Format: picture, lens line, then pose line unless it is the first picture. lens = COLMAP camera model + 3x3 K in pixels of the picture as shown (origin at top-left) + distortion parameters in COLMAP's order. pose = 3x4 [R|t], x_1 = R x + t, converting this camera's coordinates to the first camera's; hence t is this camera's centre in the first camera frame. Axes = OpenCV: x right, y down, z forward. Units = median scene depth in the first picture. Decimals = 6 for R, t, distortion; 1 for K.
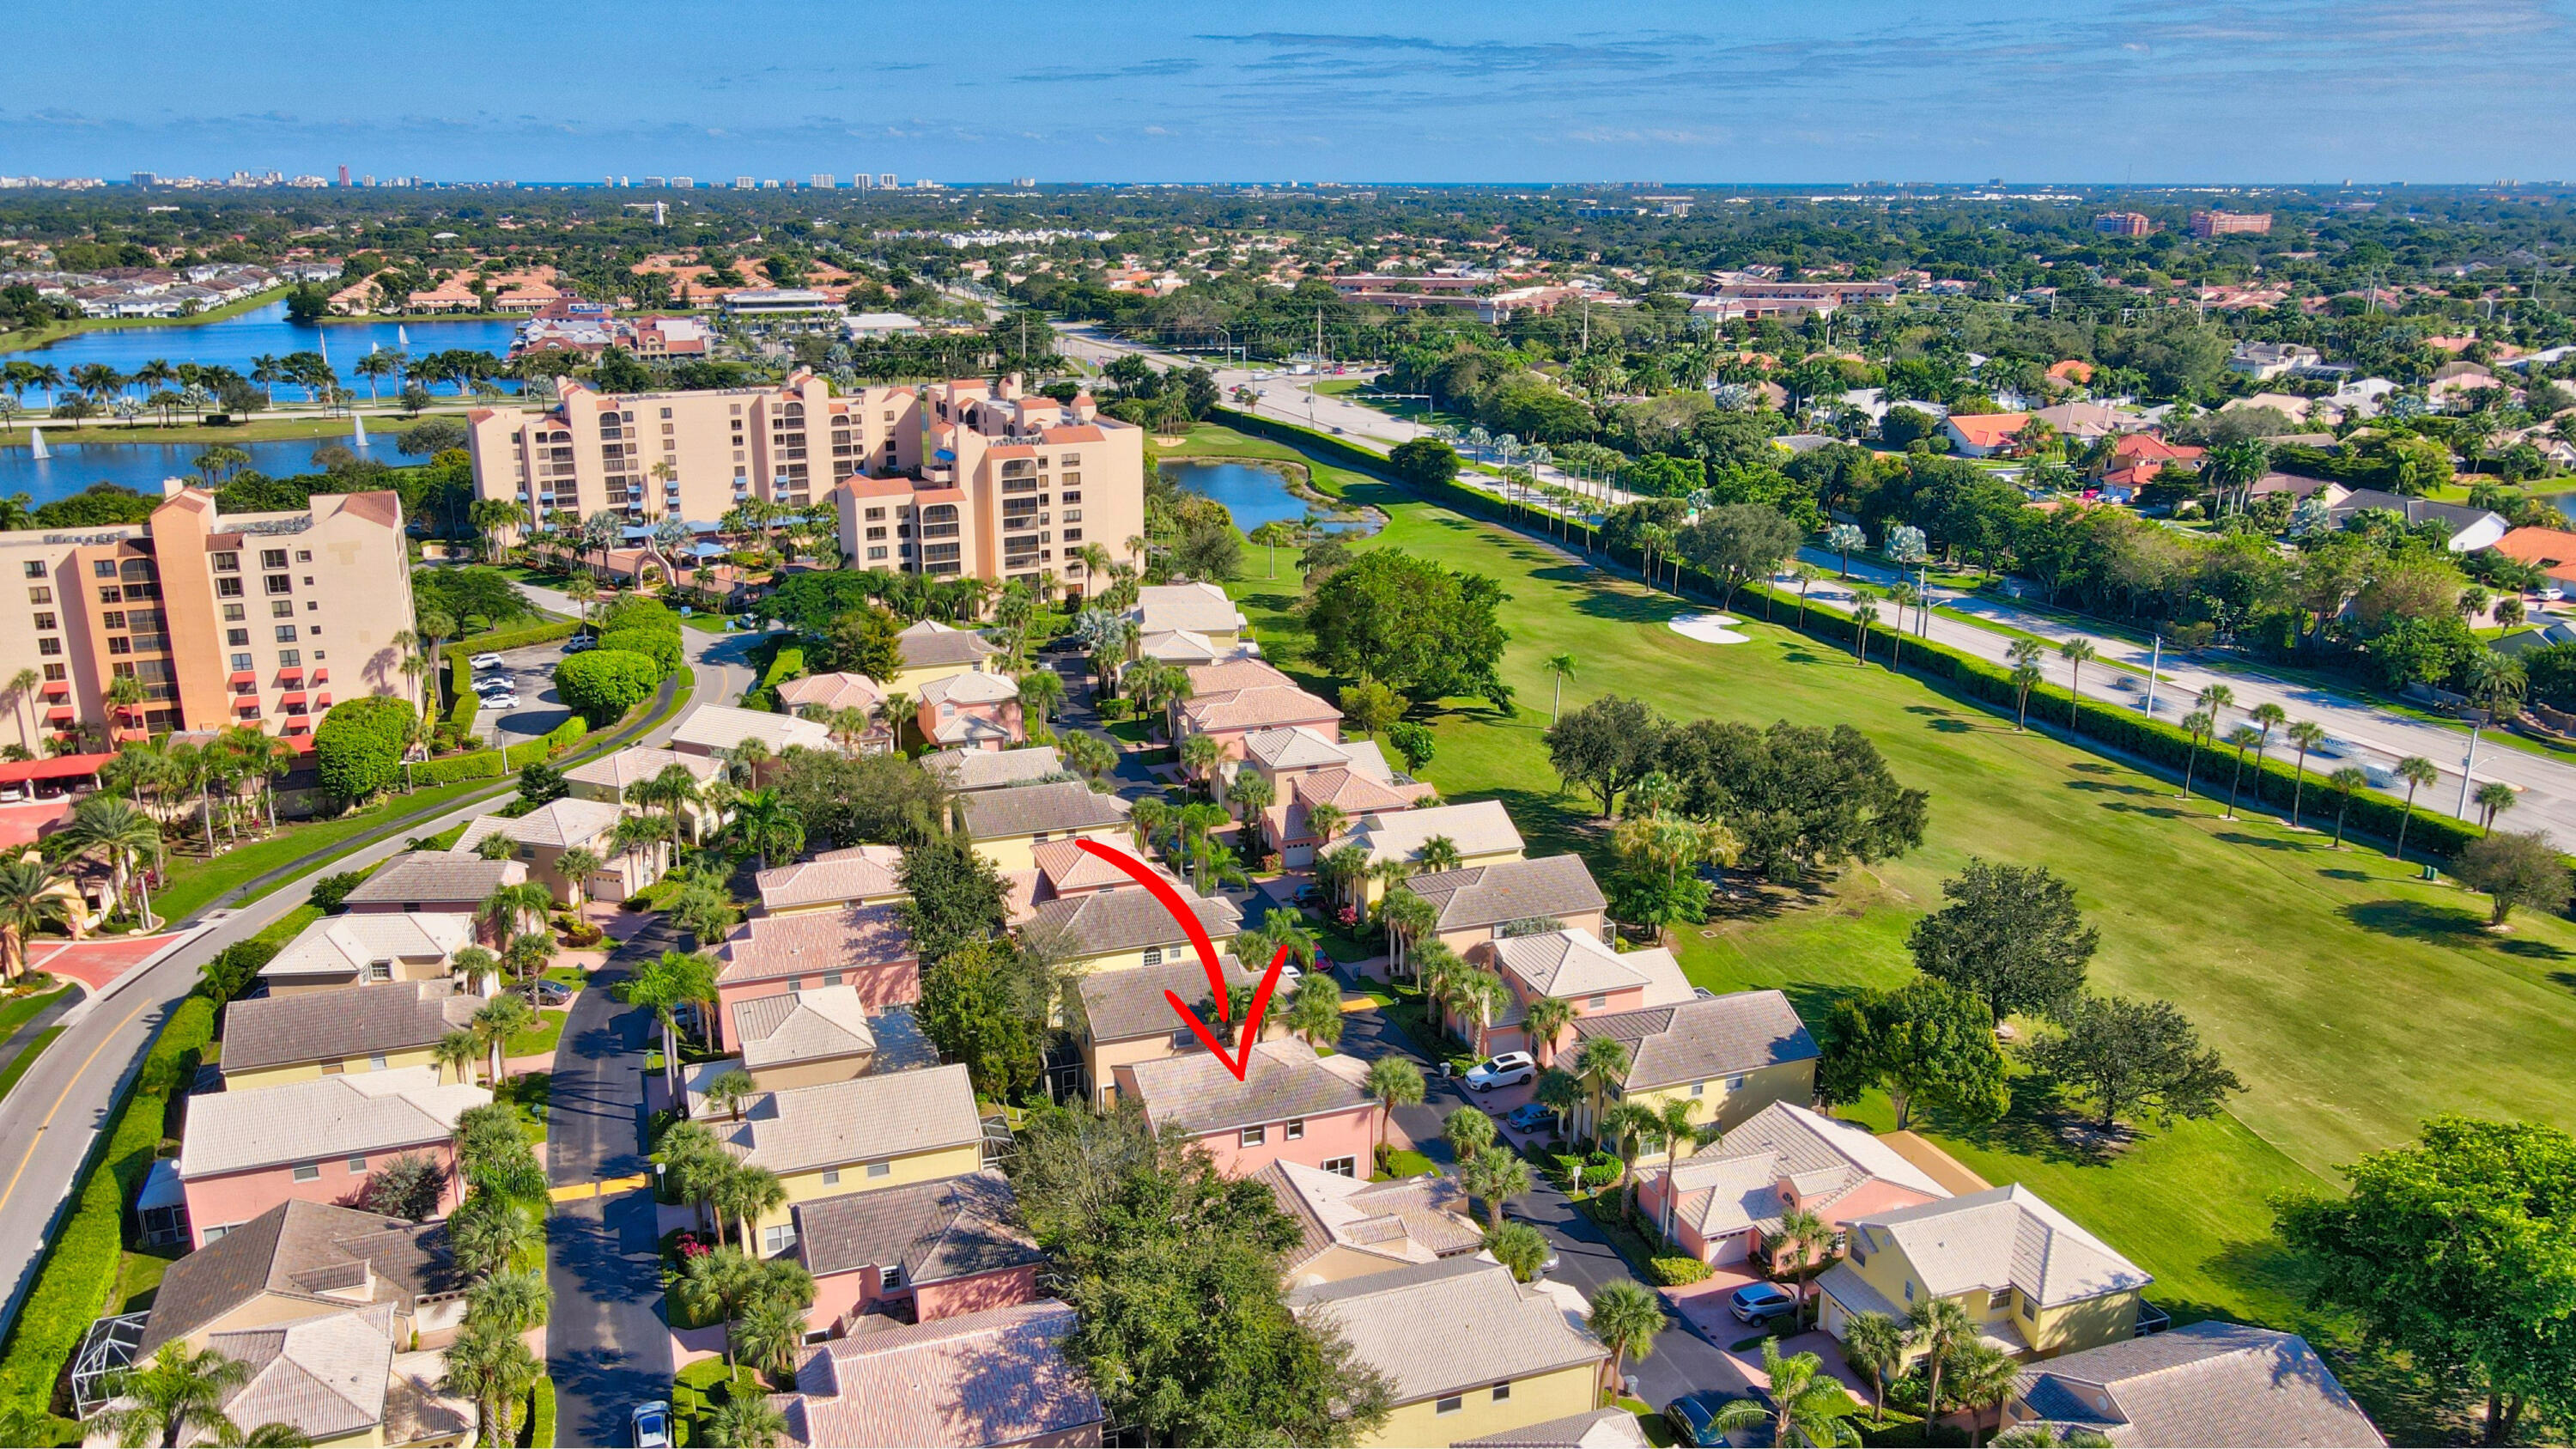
lens RADIAL K [[1909.6, 0, 1278.1], [0, 1909.6, 730.1], [0, 0, 1]] dist [-0.012886, 0.038670]
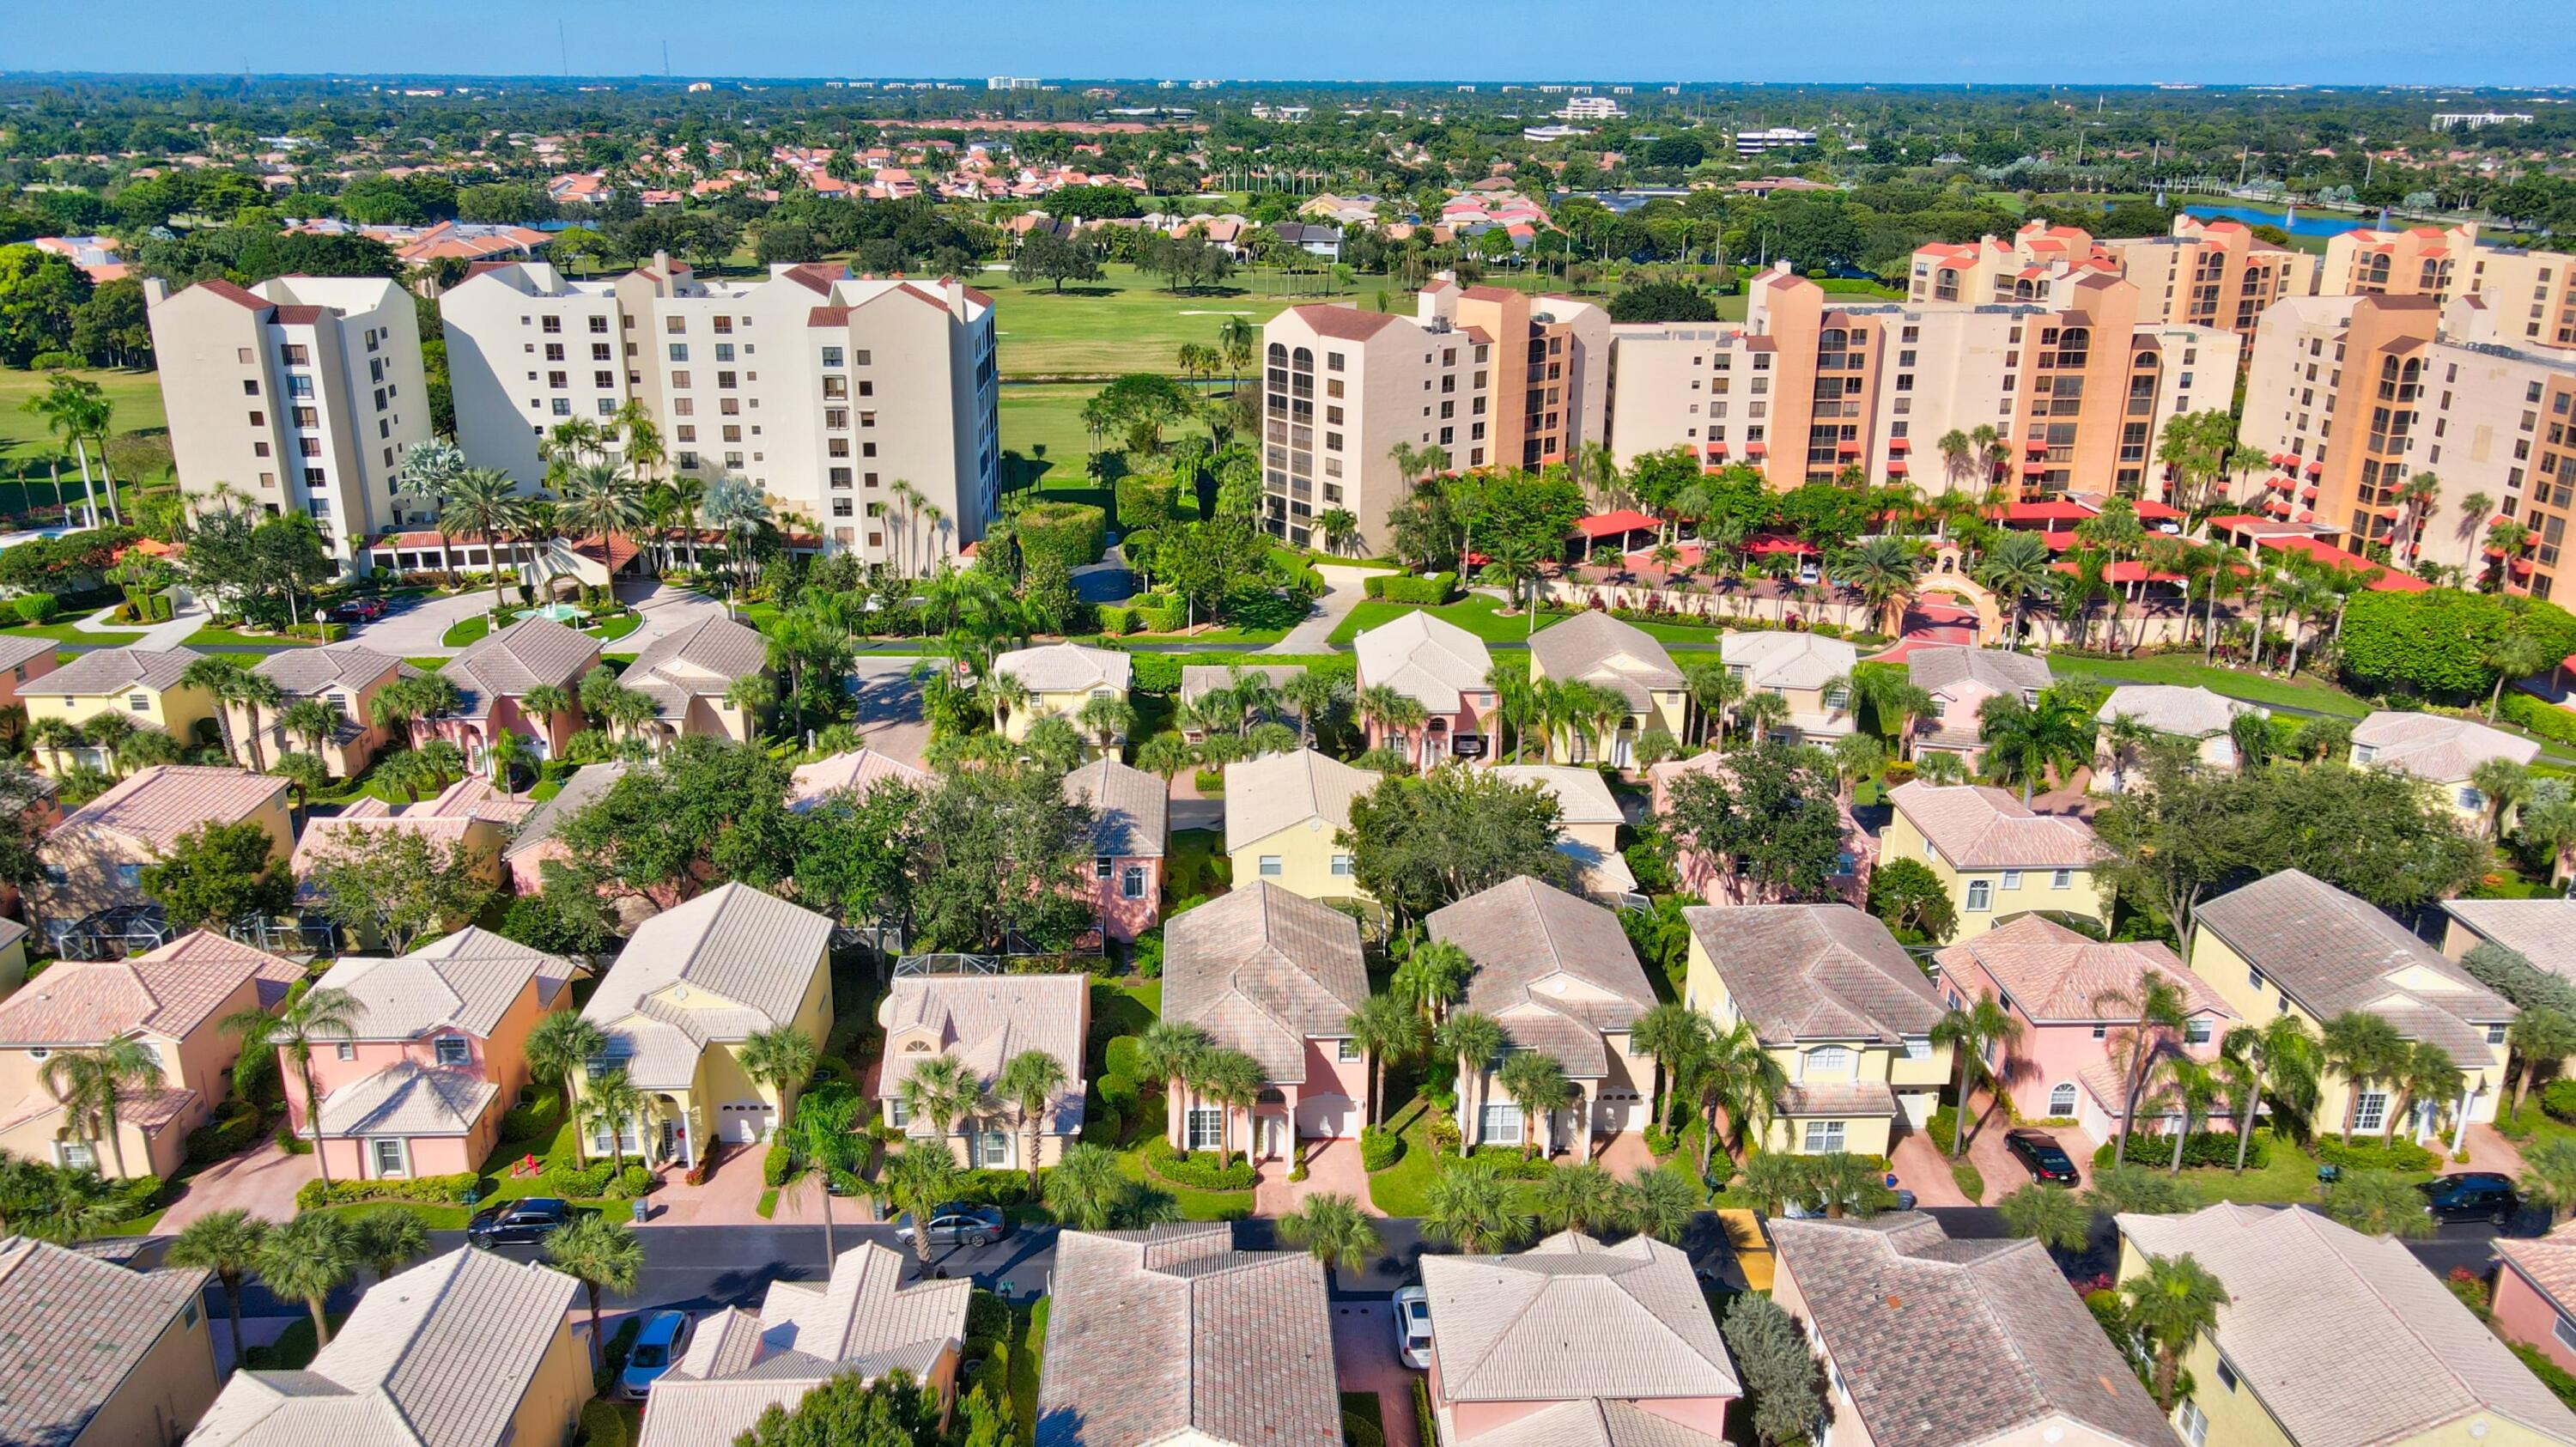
lens RADIAL K [[1909.4, 0, 1278.1], [0, 1909.4, 729.1], [0, 0, 1]] dist [-0.012886, 0.038670]
pose [[-0.292201, 0.309486, -0.904896, 0.319824], [-0.273201, 0.879749, 0.389105, -0.107093], [0.916504, 0.360916, -0.172512, 0.536438]]
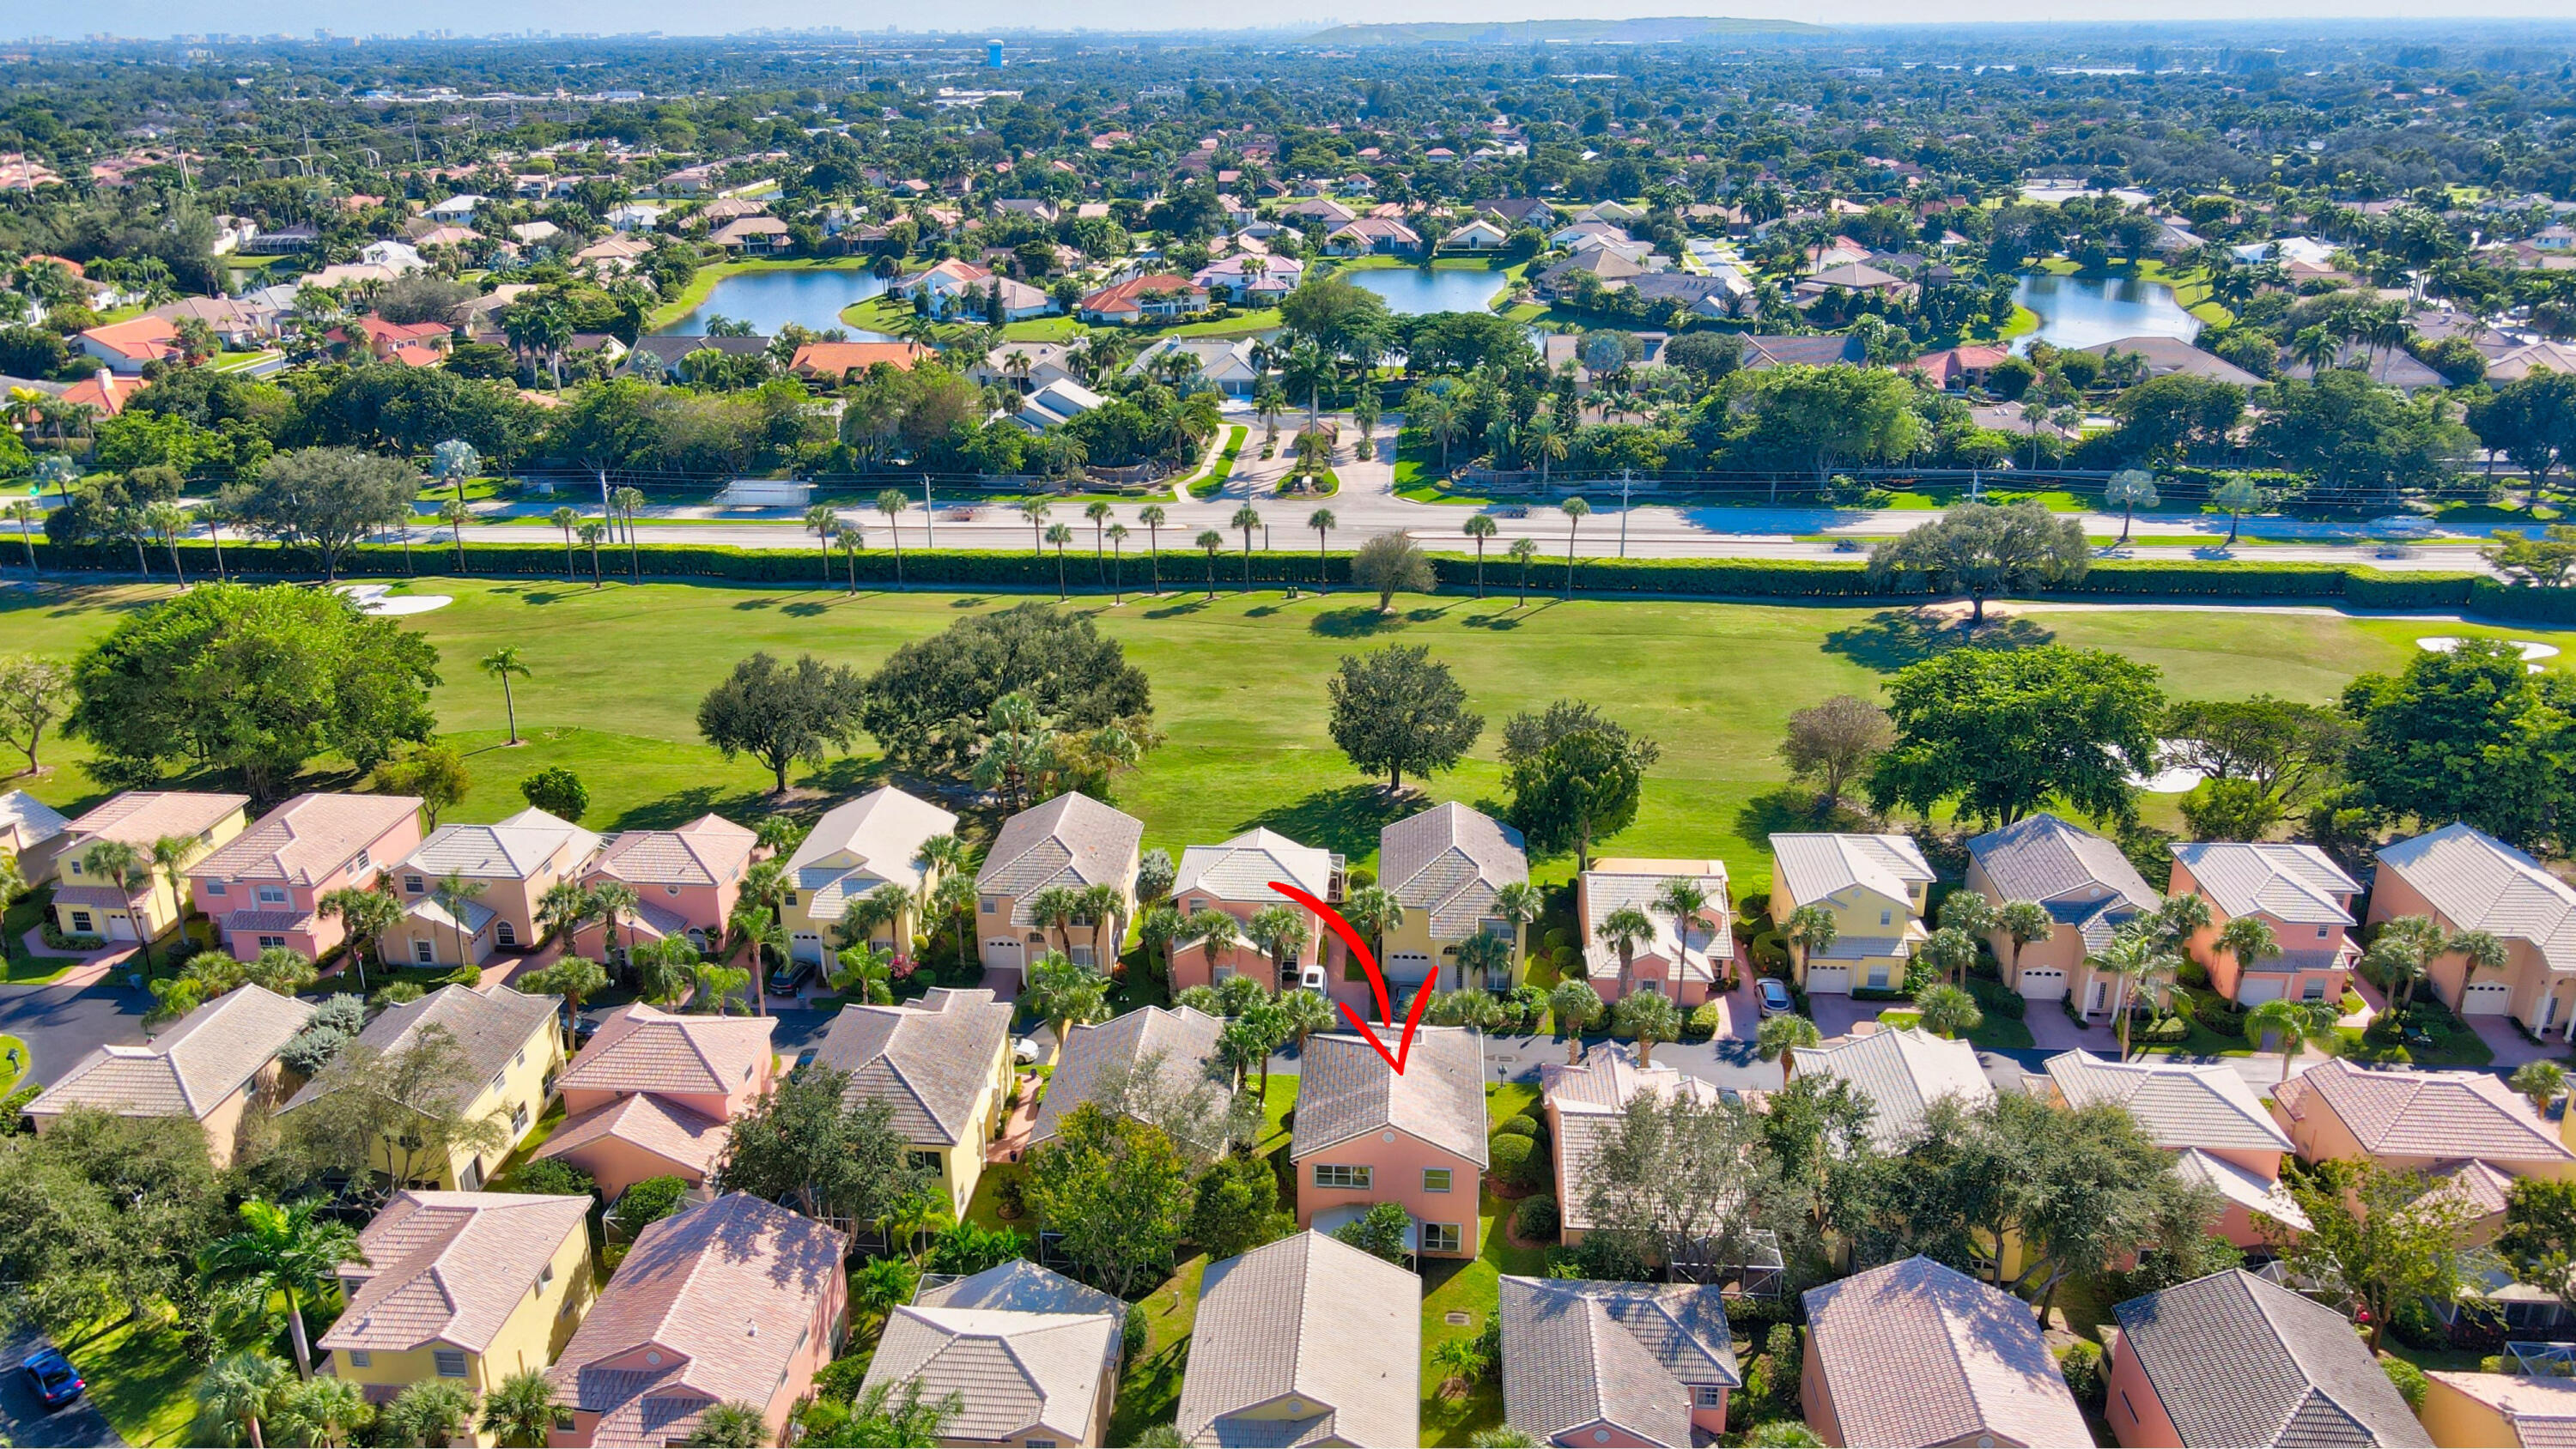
lens RADIAL K [[1913.6, 0, 1280.6], [0, 1913.6, 723.2], [0, 0, 1]] dist [-0.021411, 0.052131]
pose [[0.398197, -0.317596, 0.860565, -0.375209], [0.260770, 0.938636, 0.225746, -0.094348], [-0.879453, 0.134518, 0.456582, 0.296132]]
